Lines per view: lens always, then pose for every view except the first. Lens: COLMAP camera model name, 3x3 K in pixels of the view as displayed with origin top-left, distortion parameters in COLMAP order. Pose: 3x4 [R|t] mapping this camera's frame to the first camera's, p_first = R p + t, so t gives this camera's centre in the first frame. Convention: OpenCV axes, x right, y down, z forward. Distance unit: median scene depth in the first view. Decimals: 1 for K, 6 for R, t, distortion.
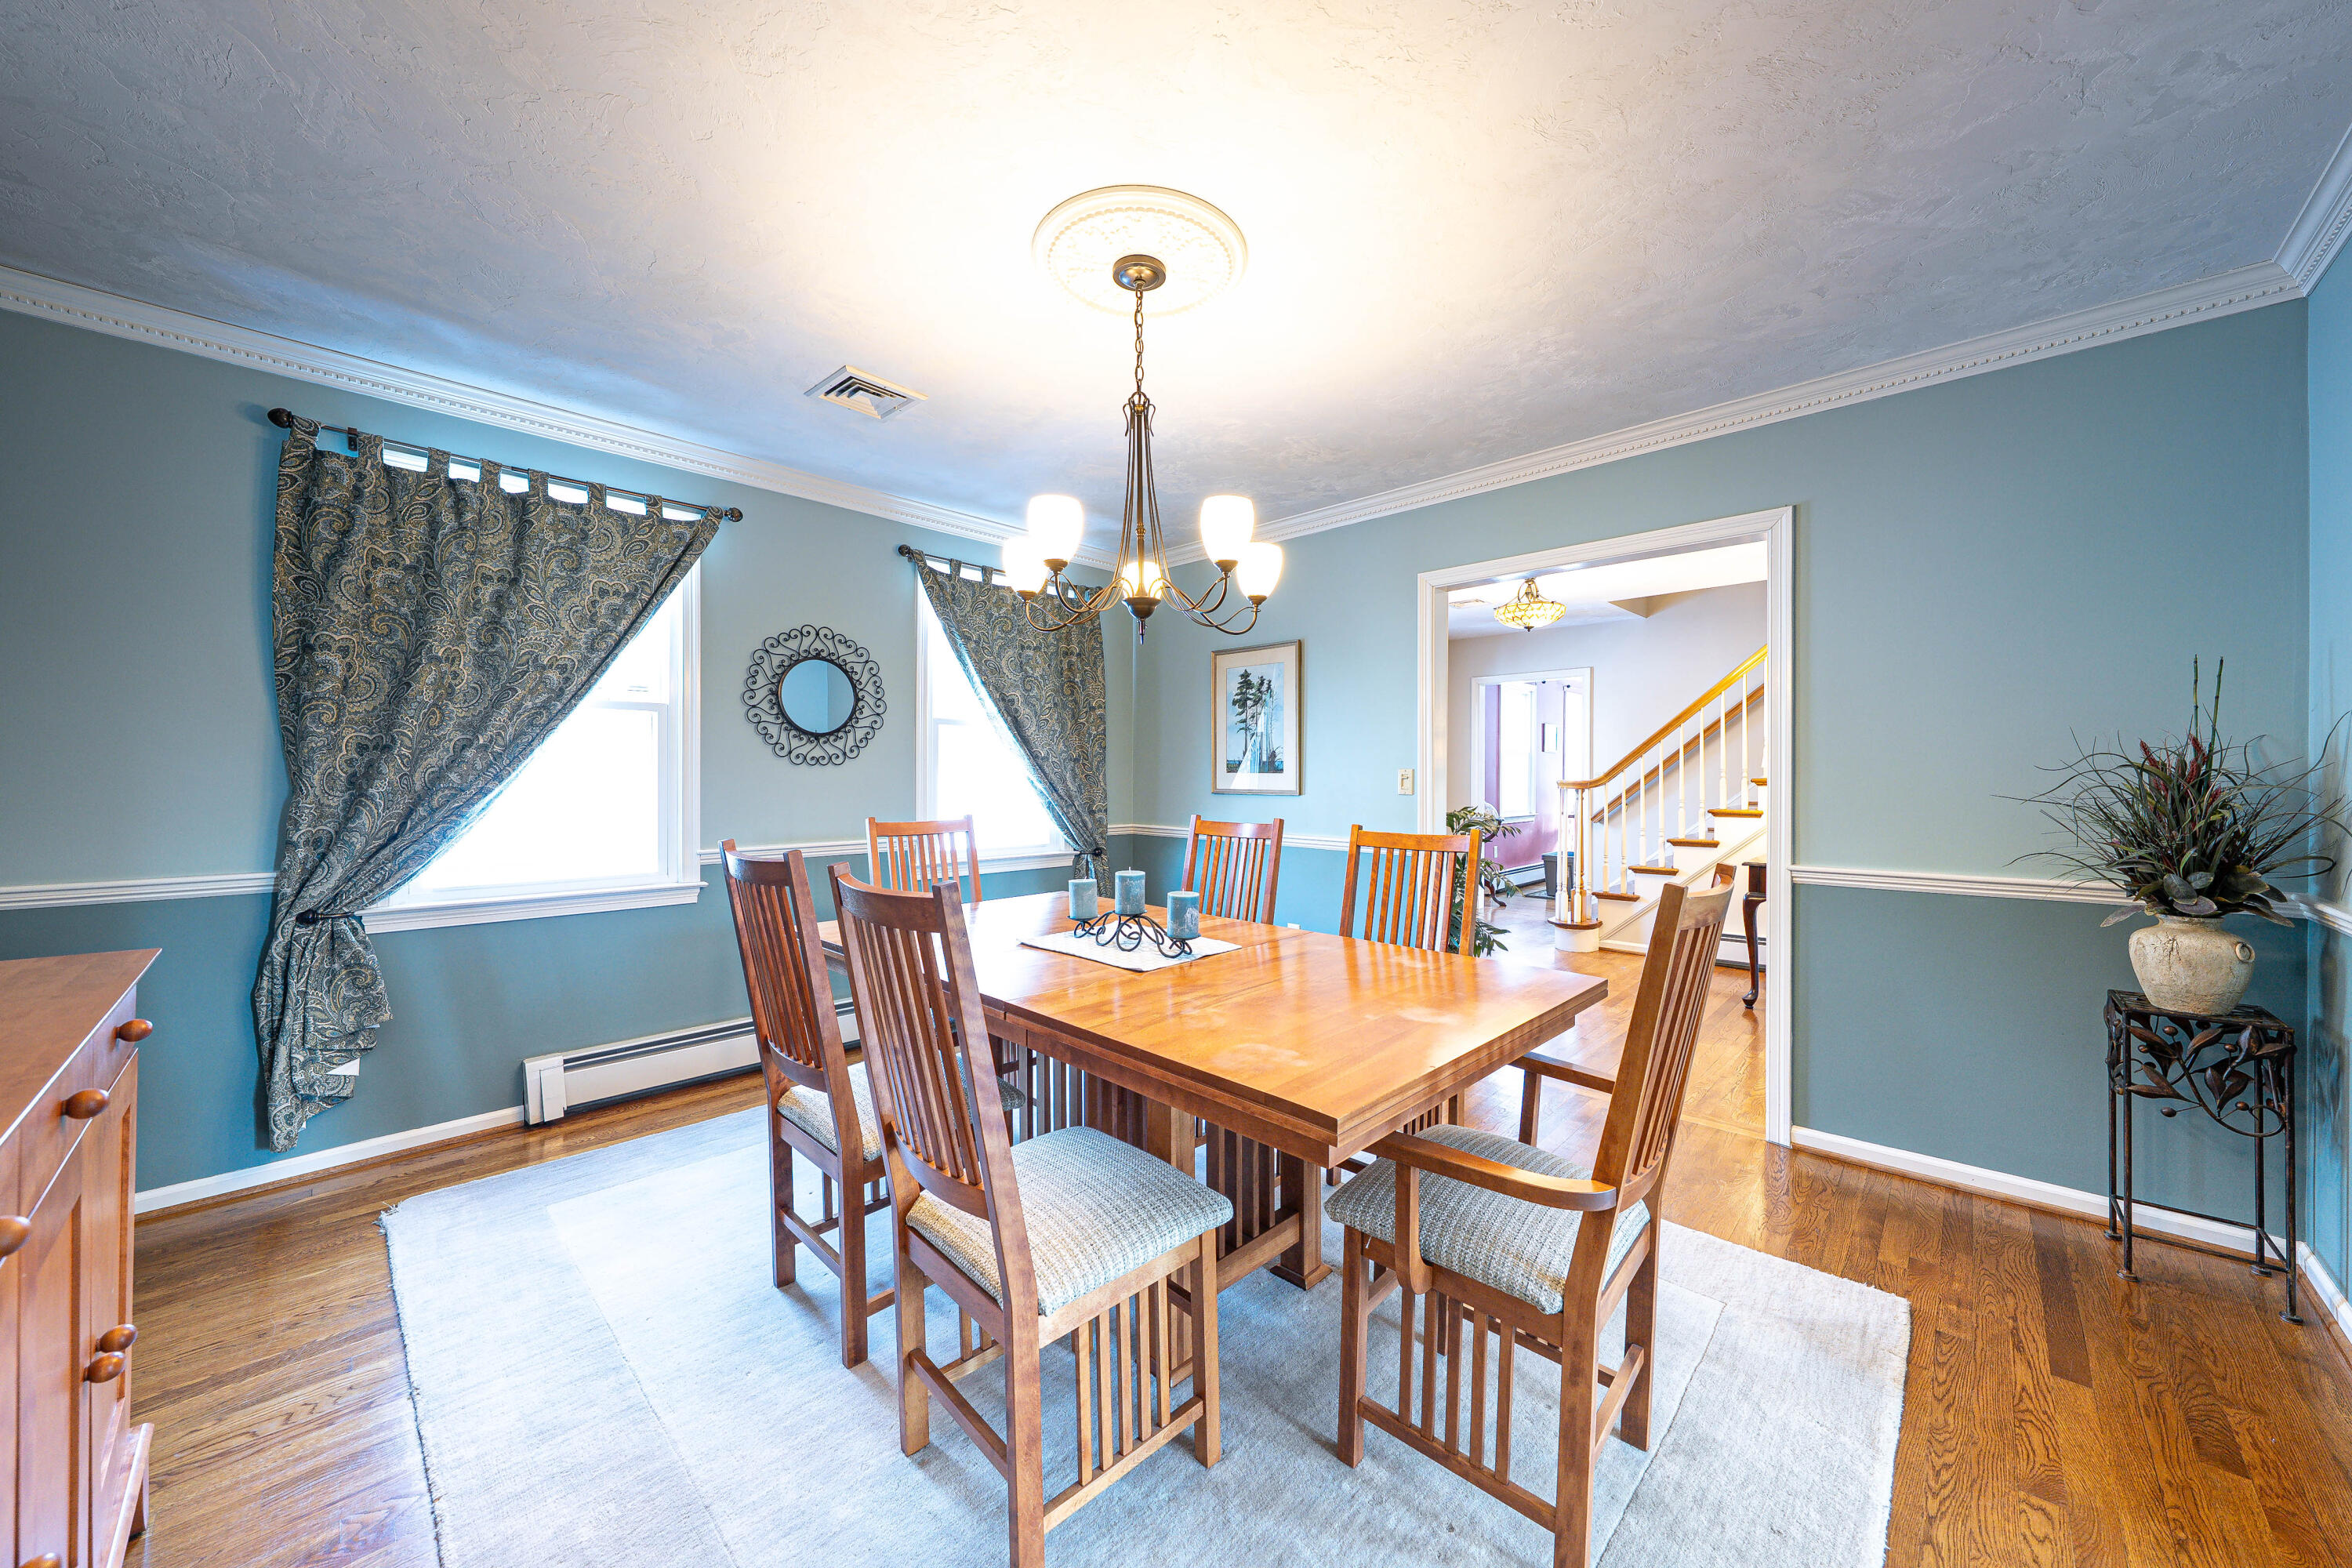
lens RADIAL K [[842.0, 0, 1173.3], [0, 842.0, 785.9], [0, 0, 1]] dist [0.002151, 0.000098]
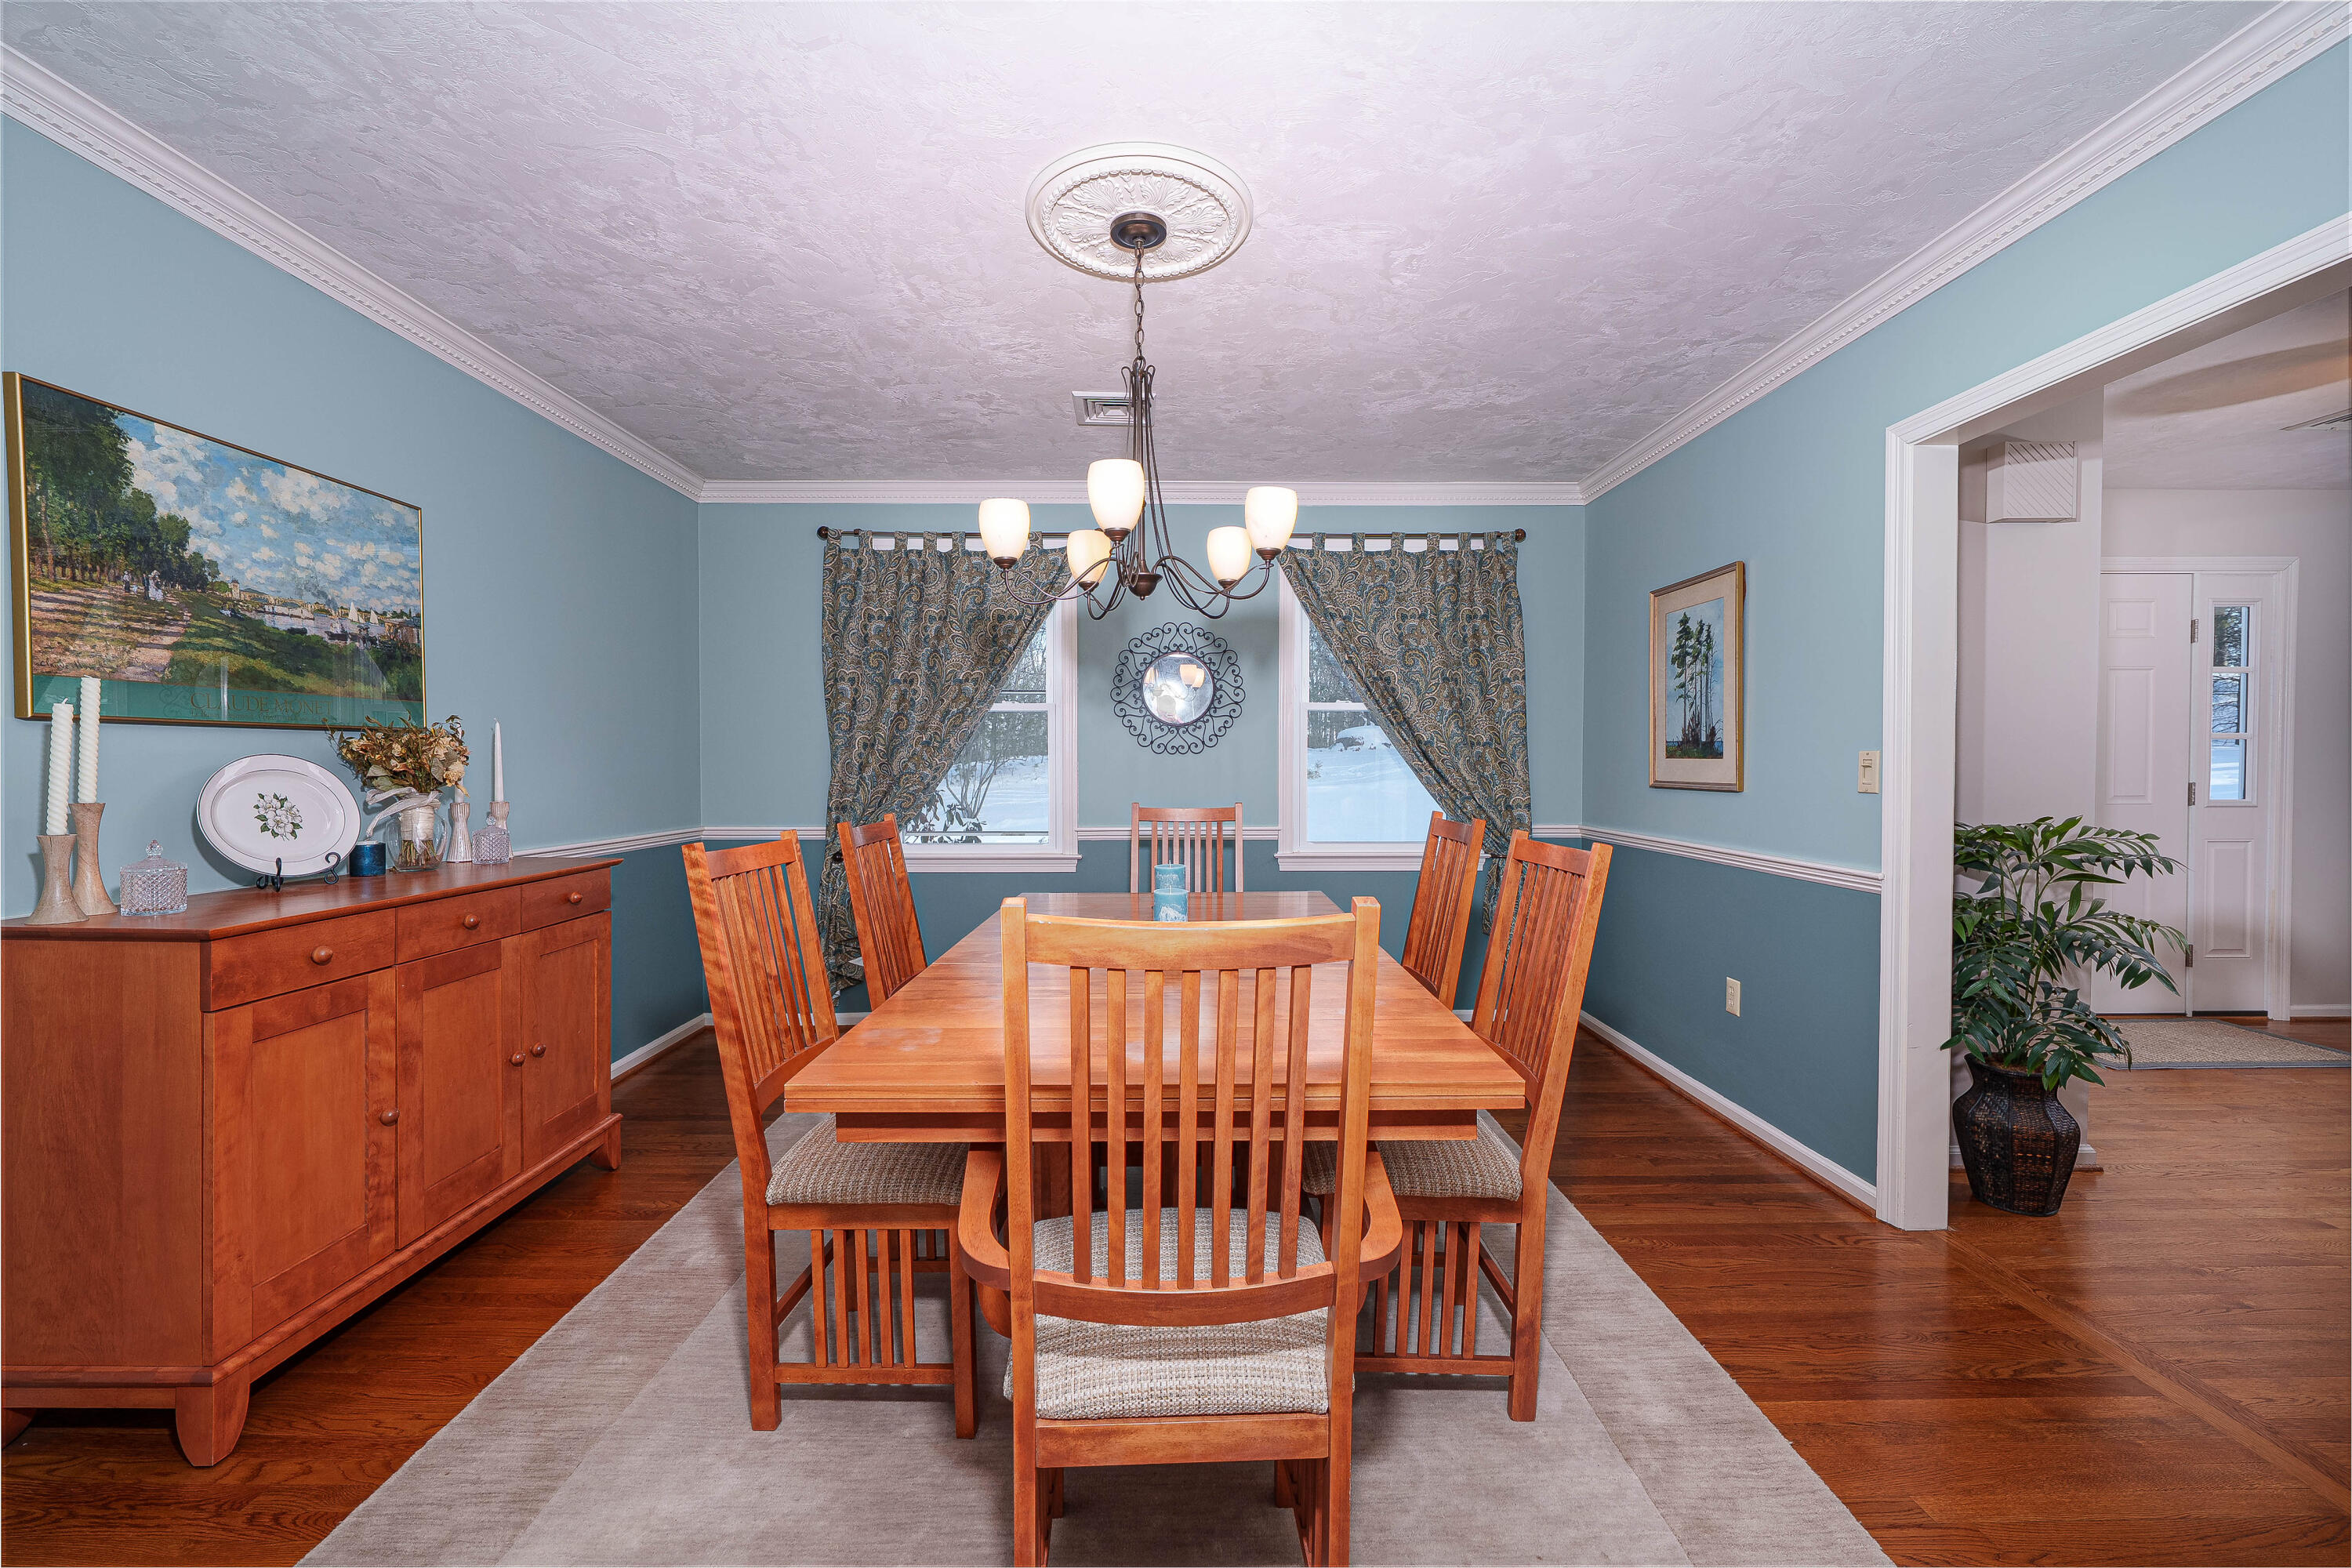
lens RADIAL K [[928.0, 0, 1181.7], [0, 928.0, 784.8], [0, 0, 1]] dist [0.003622, 0.000363]
pose [[0.710877, 0.014486, -0.703168, 0.425894], [-0.004997, 0.999867, 0.015547, -0.003597], [0.703299, -0.007538, 0.710854, 0.178538]]
